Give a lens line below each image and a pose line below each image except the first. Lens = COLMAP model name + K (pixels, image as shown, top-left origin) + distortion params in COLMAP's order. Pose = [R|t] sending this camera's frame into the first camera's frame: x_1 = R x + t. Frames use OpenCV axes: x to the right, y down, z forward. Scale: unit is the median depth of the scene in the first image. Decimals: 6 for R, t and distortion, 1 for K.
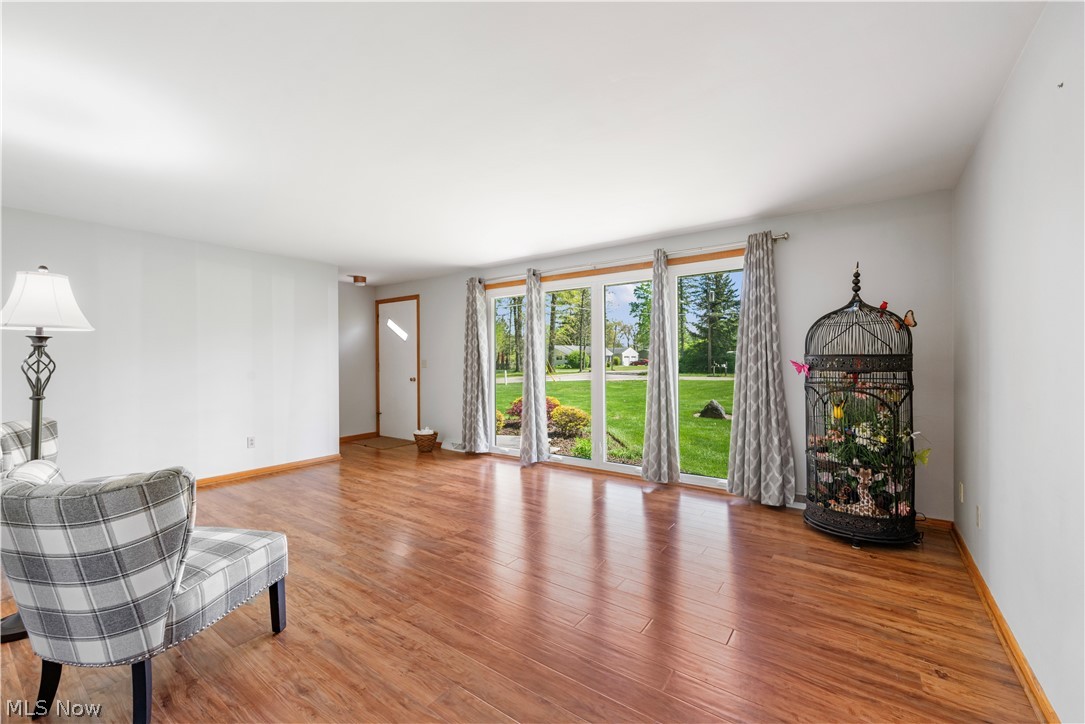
lens RADIAL K [[445.2, 0, 548.0], [0, 445.2, 362.5], [0, 0, 1]] dist [0.003818, 0.000812]
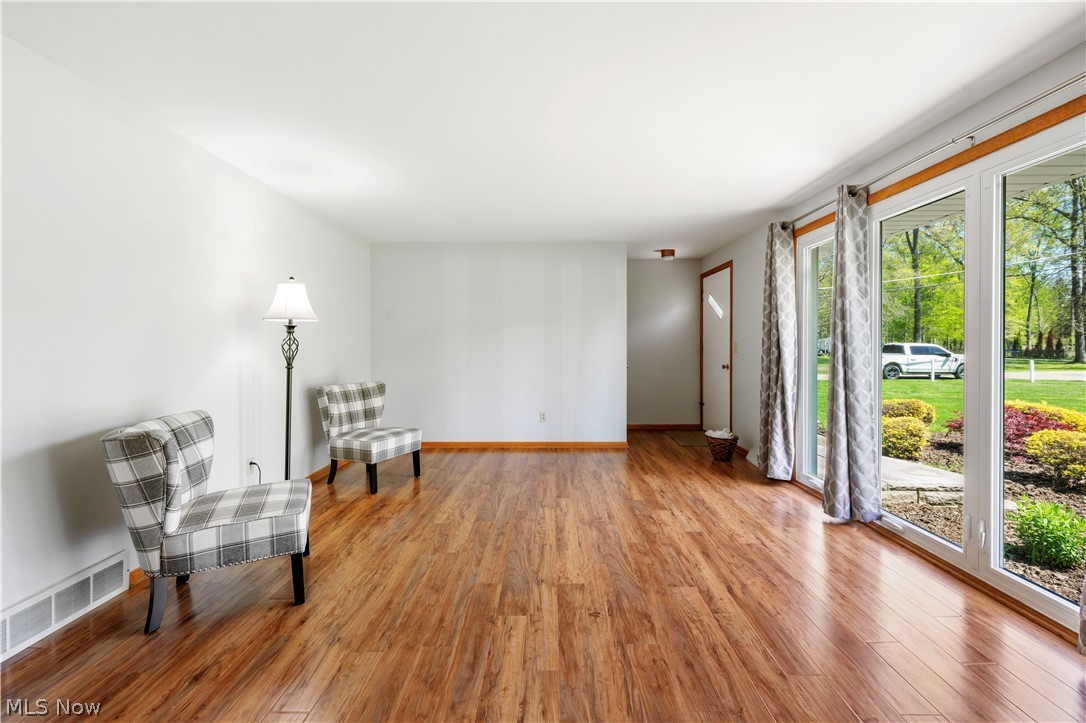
lens RADIAL K [[445.6, 0, 543.5], [0, 445.6, 351.8], [0, 0, 1]] dist [0.003818, 0.000812]
pose [[0.572310, 0.017241, -0.819856, 0.220323], [-0.006408, 0.999842, 0.016554, -0.000636], [0.820013, -0.004220, 0.572330, 0.344495]]
